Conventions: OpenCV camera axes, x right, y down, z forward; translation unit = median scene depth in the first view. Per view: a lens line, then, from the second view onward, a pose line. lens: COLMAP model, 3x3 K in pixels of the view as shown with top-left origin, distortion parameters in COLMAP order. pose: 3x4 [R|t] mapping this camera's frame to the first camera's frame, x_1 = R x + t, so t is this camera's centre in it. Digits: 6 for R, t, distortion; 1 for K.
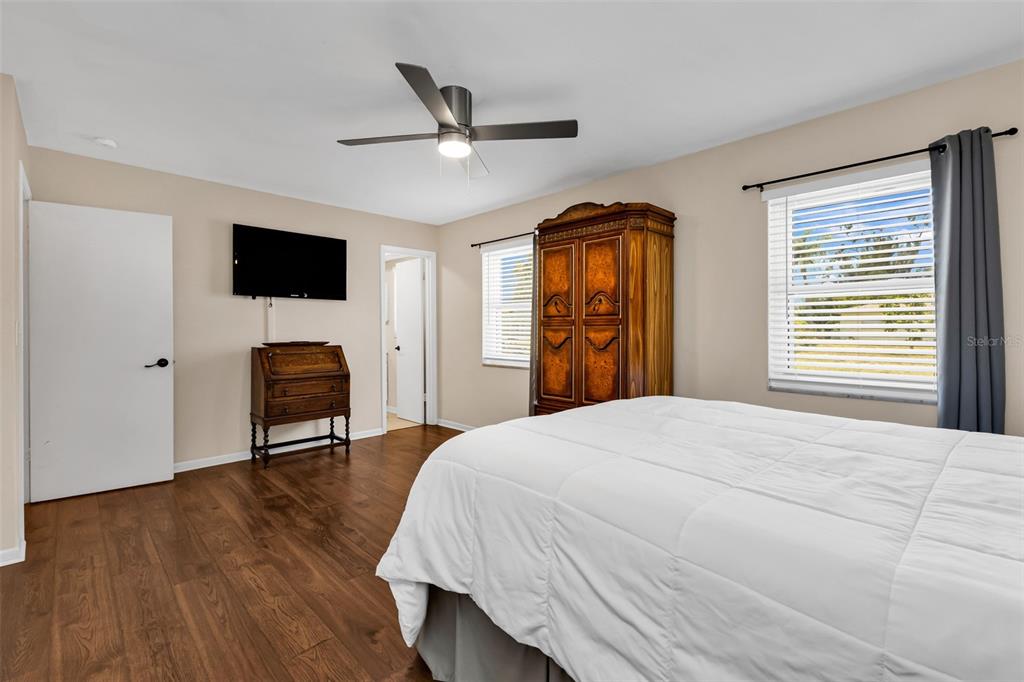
lens RADIAL K [[443.9, 0, 510.8], [0, 443.9, 332.0], [0, 0, 1]] dist [0.006444, -0.001586]
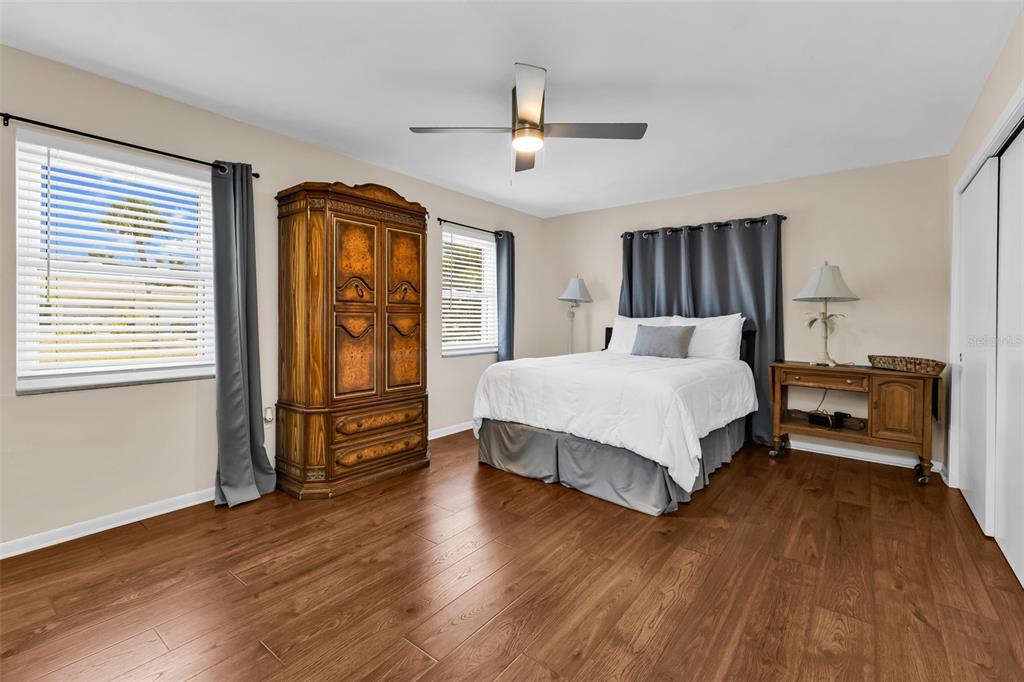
lens RADIAL K [[443.9, 0, 504.7], [0, 443.9, 328.7], [0, 0, 1]] dist [0.006444, -0.001586]
pose [[-0.111892, -0.025212, 0.993401, -1.160234], [-0.001621, 0.999681, 0.025189, -0.005937], [-0.993719, 0.001208, -0.111897, 1.170577]]
